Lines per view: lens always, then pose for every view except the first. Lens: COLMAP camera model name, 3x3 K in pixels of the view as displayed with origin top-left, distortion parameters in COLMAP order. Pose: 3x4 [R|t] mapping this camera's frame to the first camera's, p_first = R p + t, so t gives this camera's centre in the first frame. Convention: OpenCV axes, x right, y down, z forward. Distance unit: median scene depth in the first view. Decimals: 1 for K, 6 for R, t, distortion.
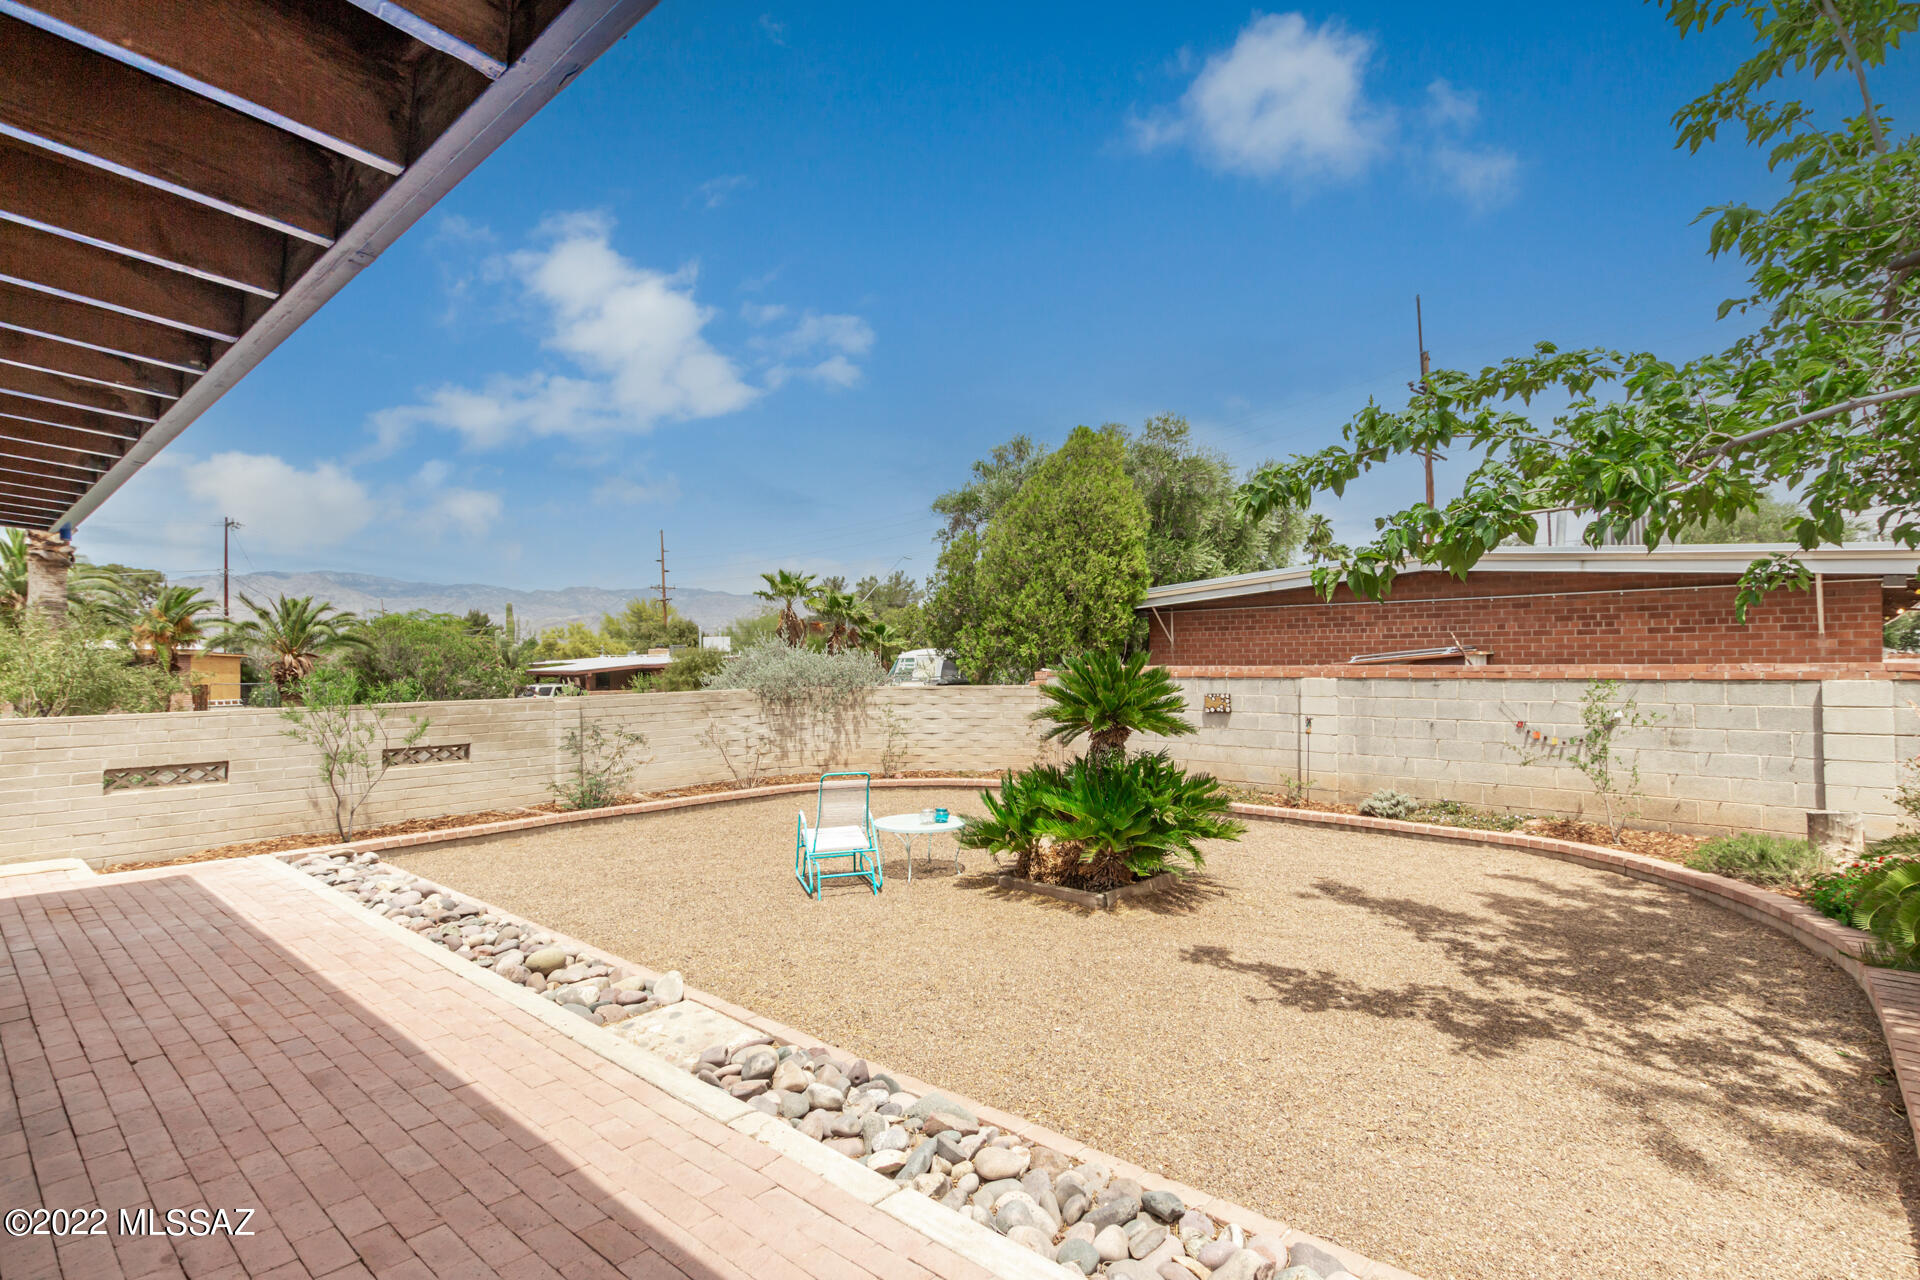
lens RADIAL K [[915.8, 0, 964.4], [0, 915.8, 635.0], [0, 0, 1]] dist [0.005462, -0.002908]
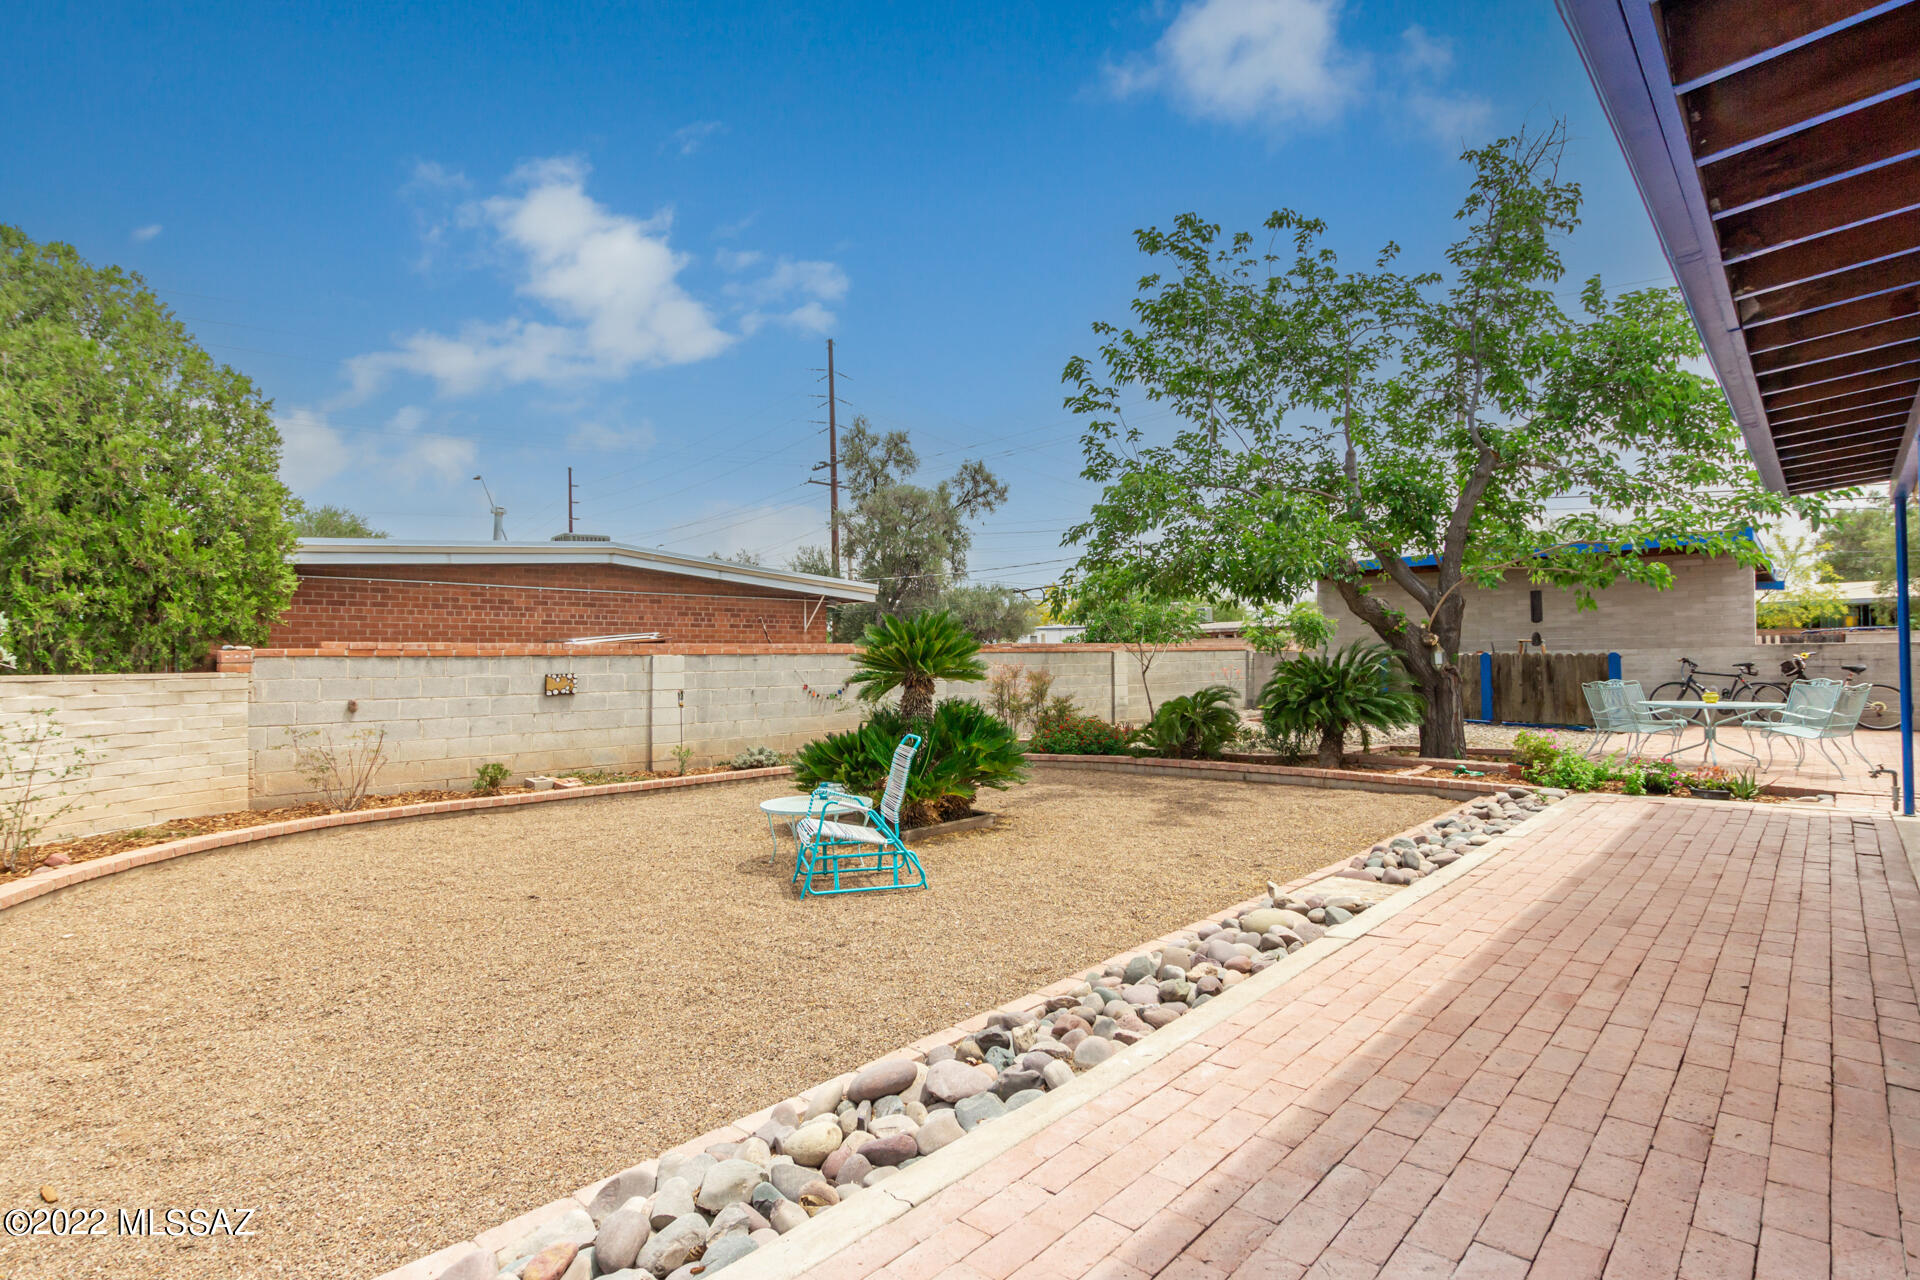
lens RADIAL K [[915.8, 0, 955.7], [0, 915.8, 652.2], [0, 0, 1]] dist [0.005462, -0.002908]
pose [[0.043043, 0.018738, 0.998897, -0.607966], [-0.013596, 0.999742, -0.018168, 0.053840], [-0.998981, -0.012799, 0.043287, 0.572742]]
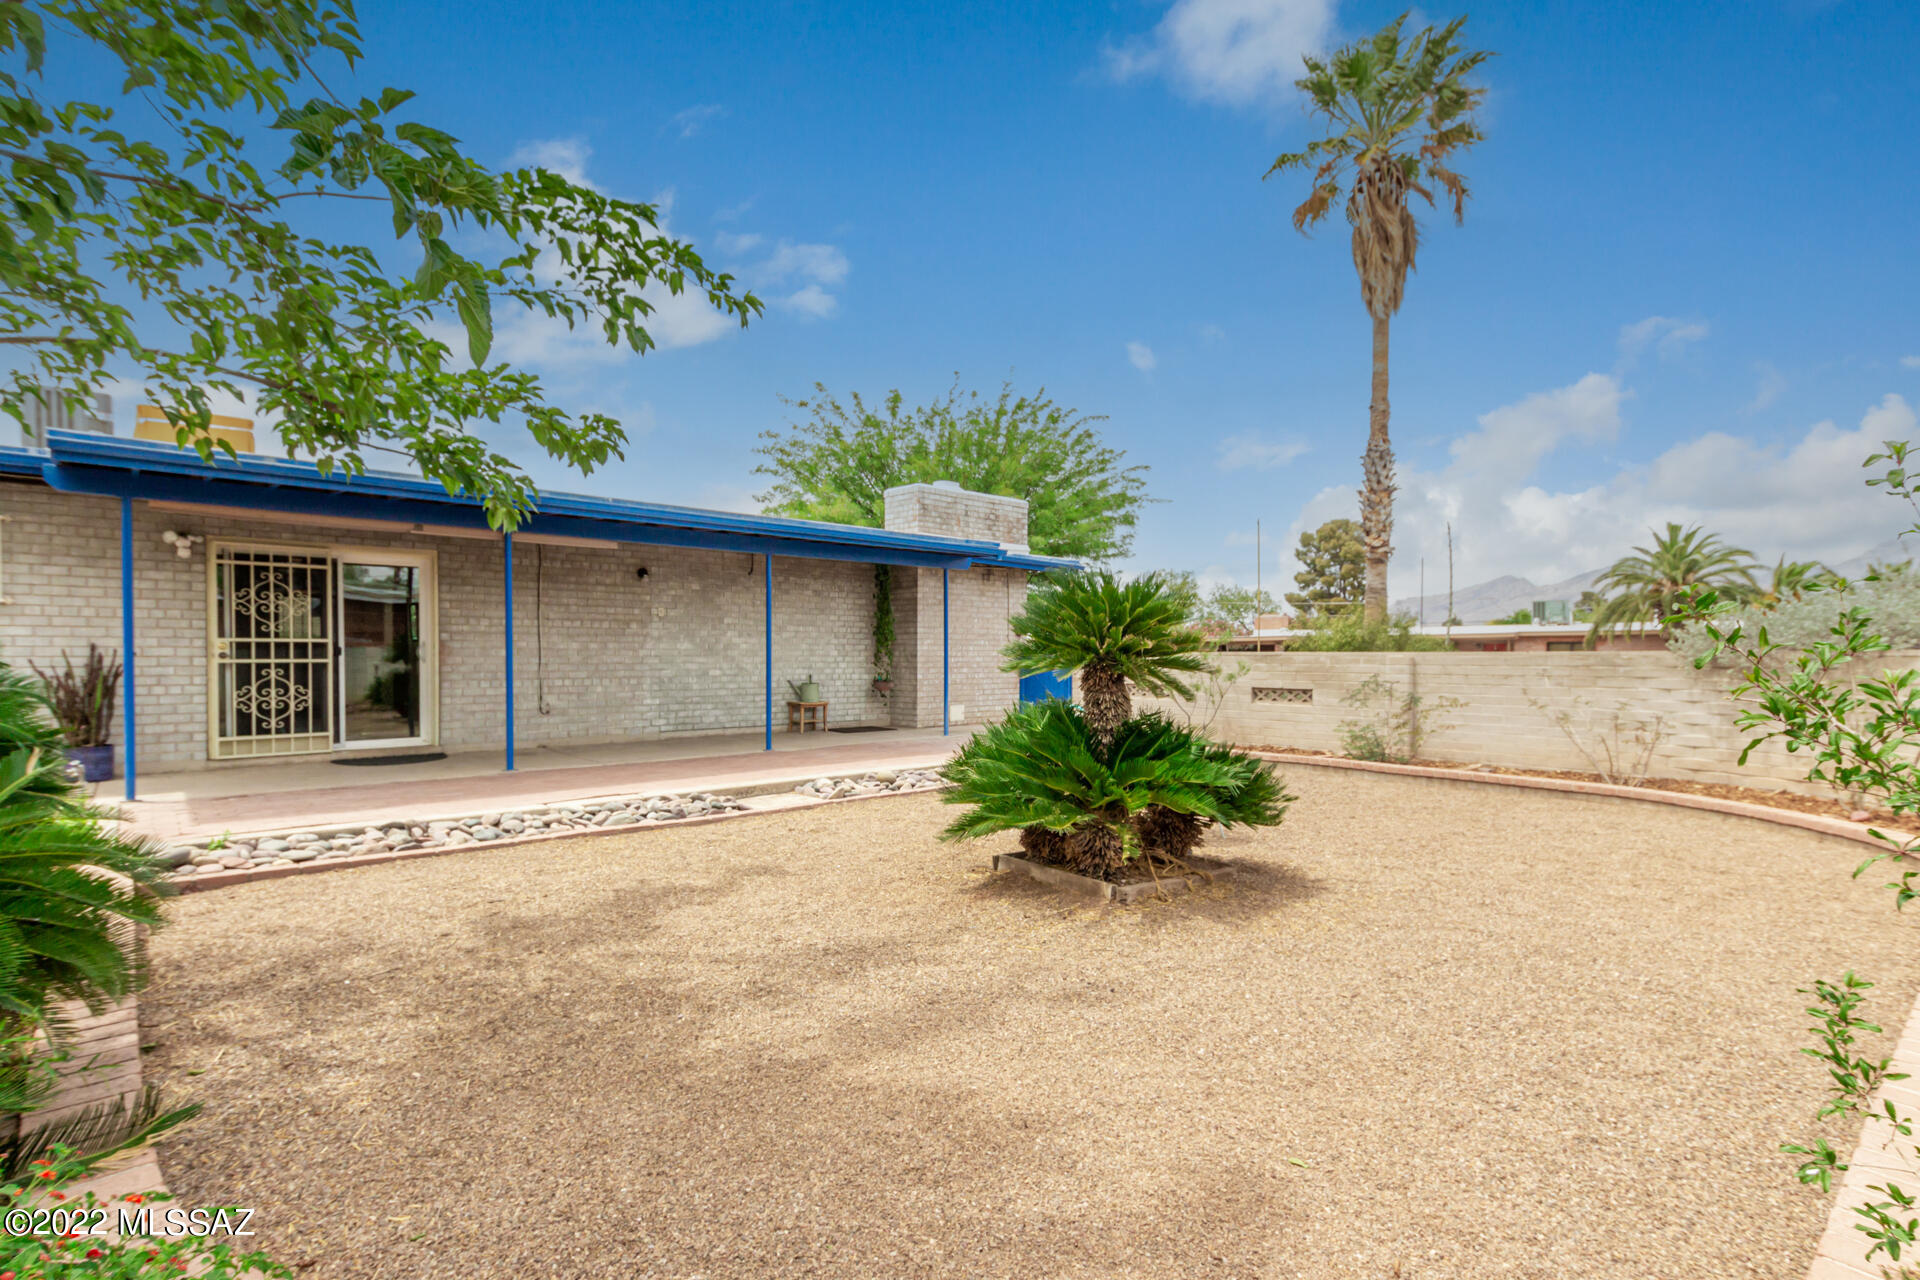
lens RADIAL K [[915.8, 0, 964.6], [0, 915.8, 647.9], [0, 0, 1]] dist [0.005462, -0.002908]
pose [[-0.093852, 0.004571, -0.995576, 0.605930], [0.023954, 0.999710, 0.002332, 0.048778], [0.995298, -0.023629, -0.093934, 0.618913]]
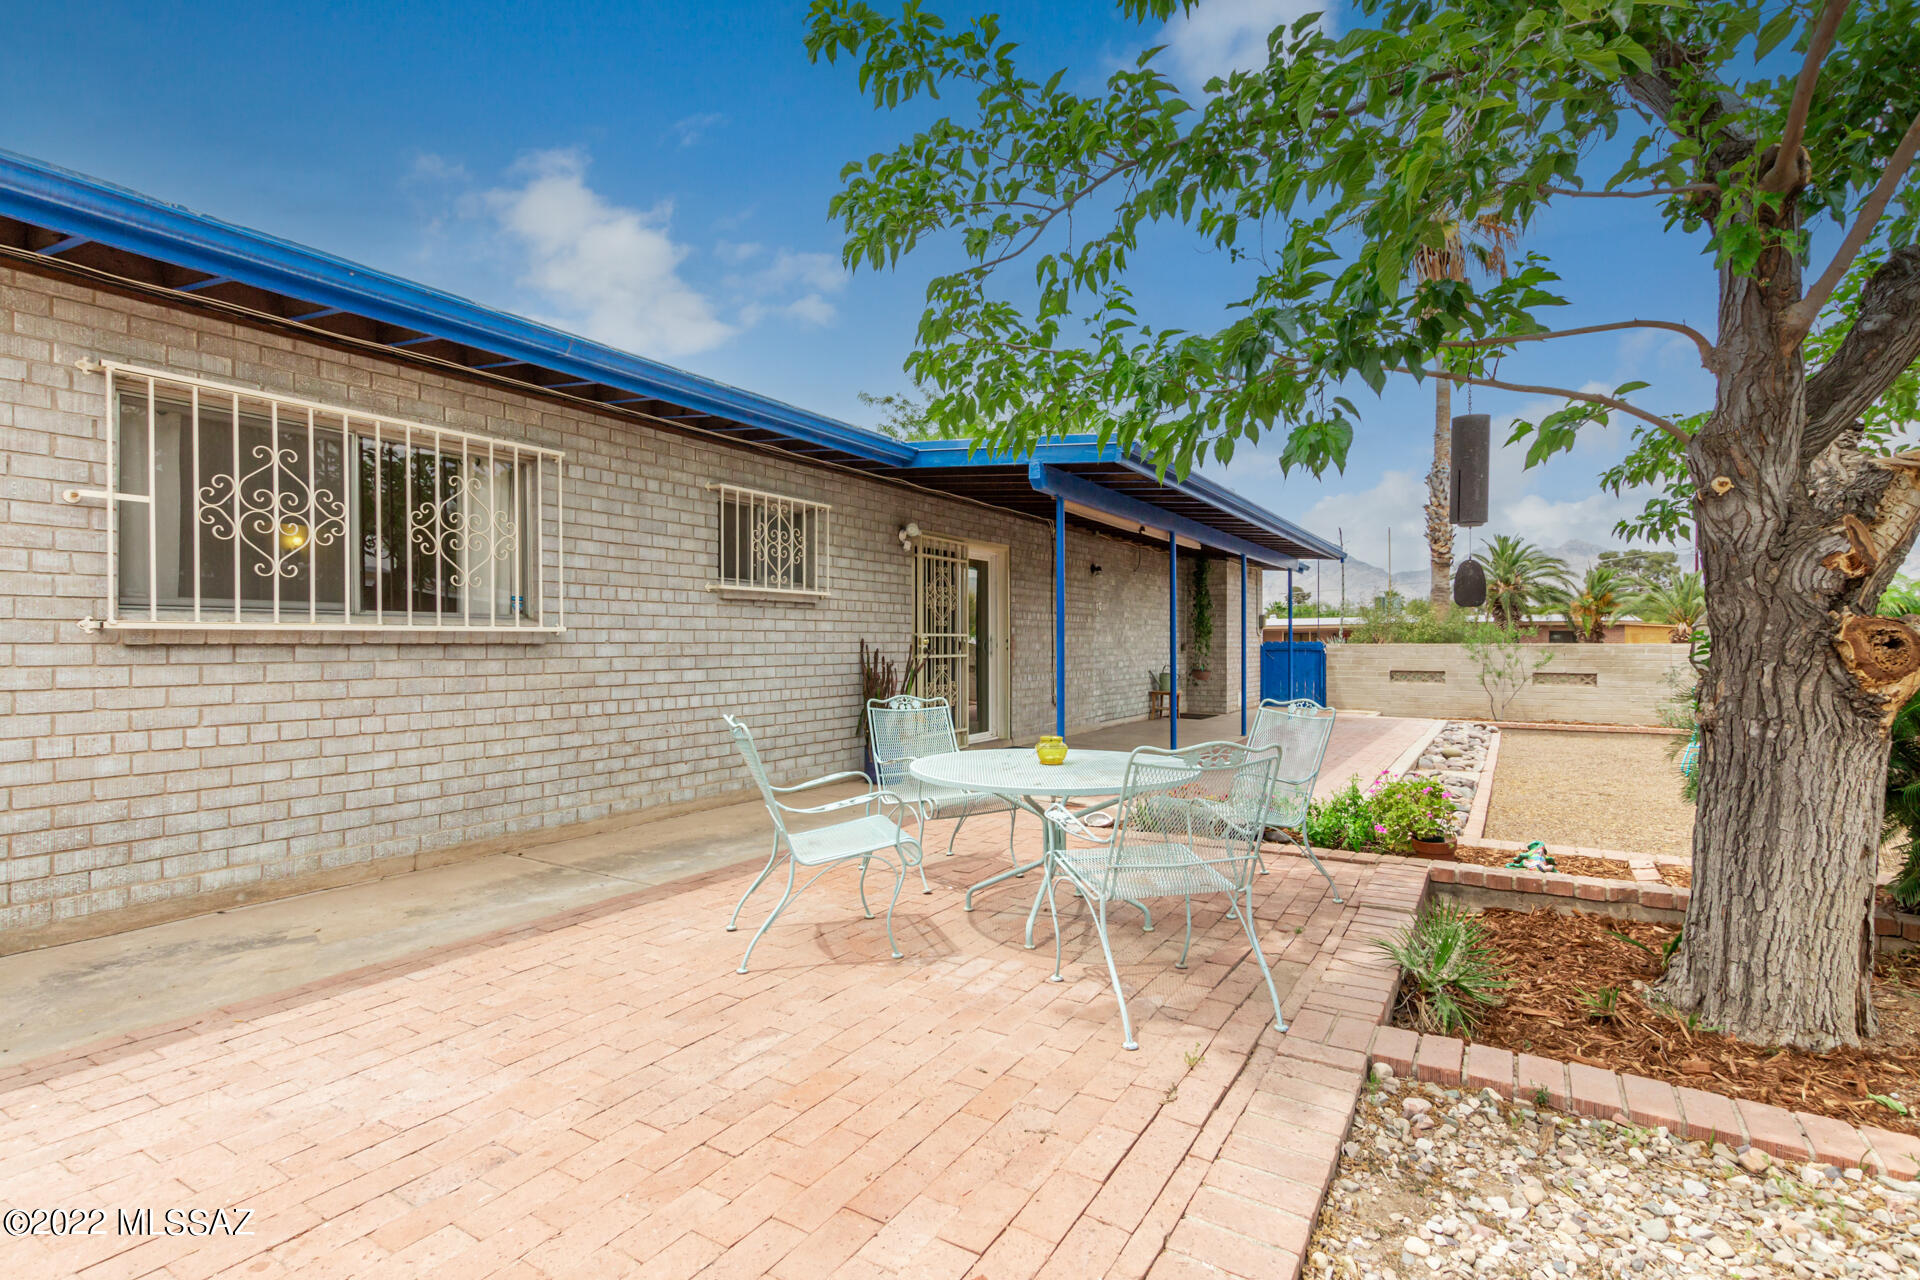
lens RADIAL K [[915.8, 0, 960.3], [0, 915.8, 642.9], [0, 0, 1]] dist [0.005462, -0.002908]
pose [[0.170923, 0.008838, -0.985245, 0.641606], [0.024816, 0.999604, 0.013272, 0.025378], [0.984972, -0.026718, 0.170636, -0.197902]]
